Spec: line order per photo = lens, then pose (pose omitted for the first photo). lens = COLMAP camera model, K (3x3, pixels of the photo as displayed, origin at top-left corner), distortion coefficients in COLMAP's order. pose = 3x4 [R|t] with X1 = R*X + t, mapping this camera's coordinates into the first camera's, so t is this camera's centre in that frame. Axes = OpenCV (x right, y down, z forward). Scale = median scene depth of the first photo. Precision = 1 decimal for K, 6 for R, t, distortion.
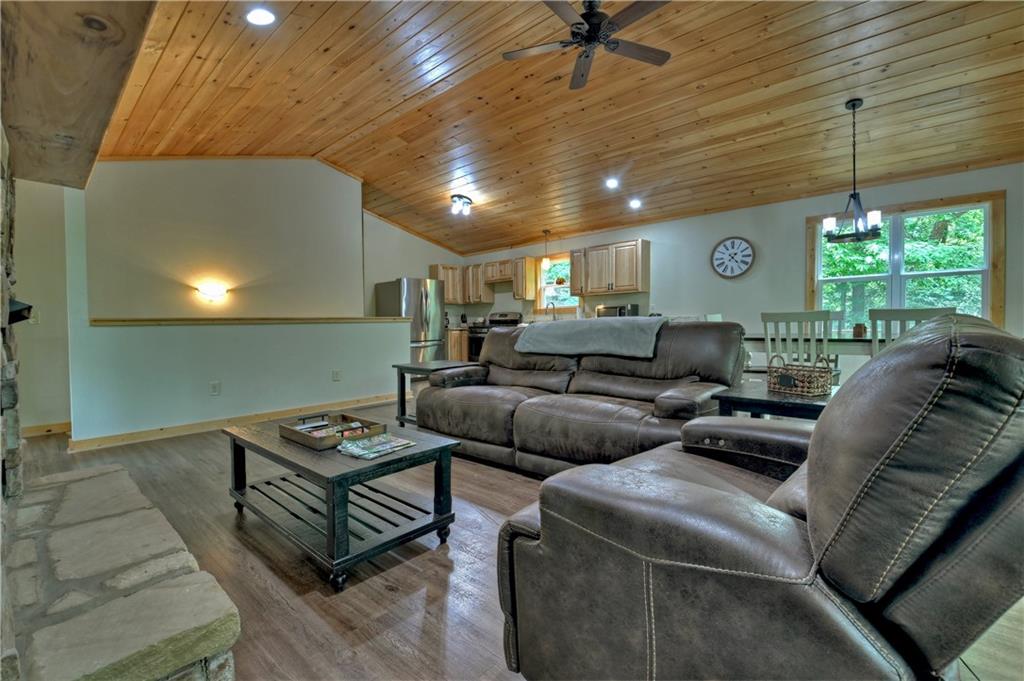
lens RADIAL K [[454.2, 0, 508.3], [0, 454.2, 343.3], [0, 0, 1]] dist [0.000355, -0.000319]
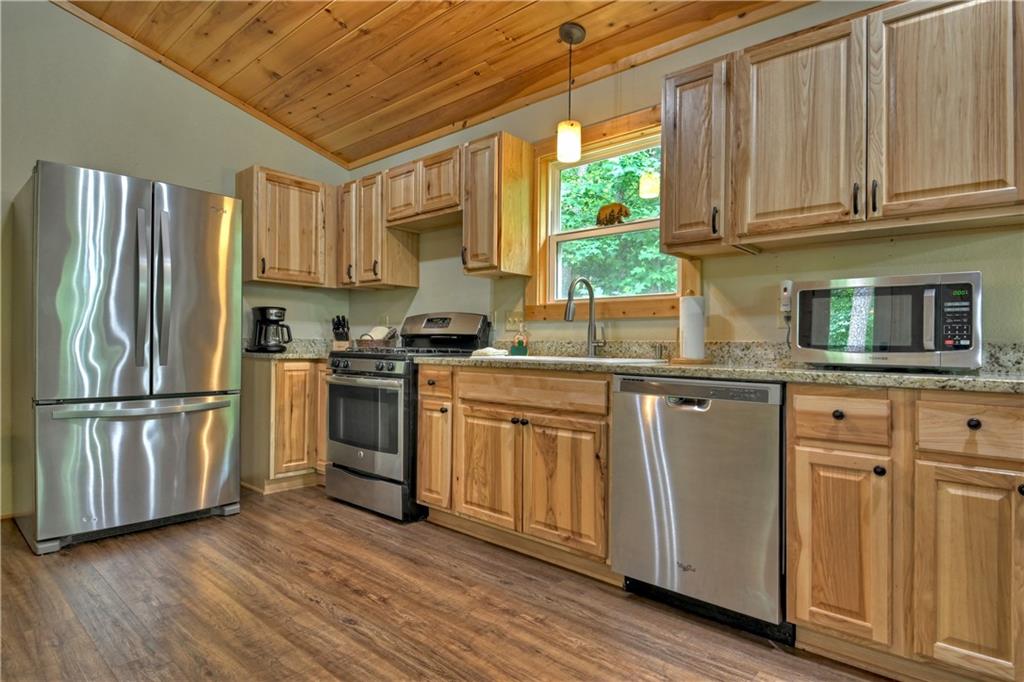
lens RADIAL K [[543.5, 0, 512.0], [0, 543.5, 341.0], [0, 0, 1]] dist [-0.000034, -0.000025]
pose [[0.999556, 0.028815, 0.007567, 0.043492], [-0.028513, 0.998896, -0.037346, -0.034279], [-0.008635, 0.037114, 0.999274, 0.603744]]
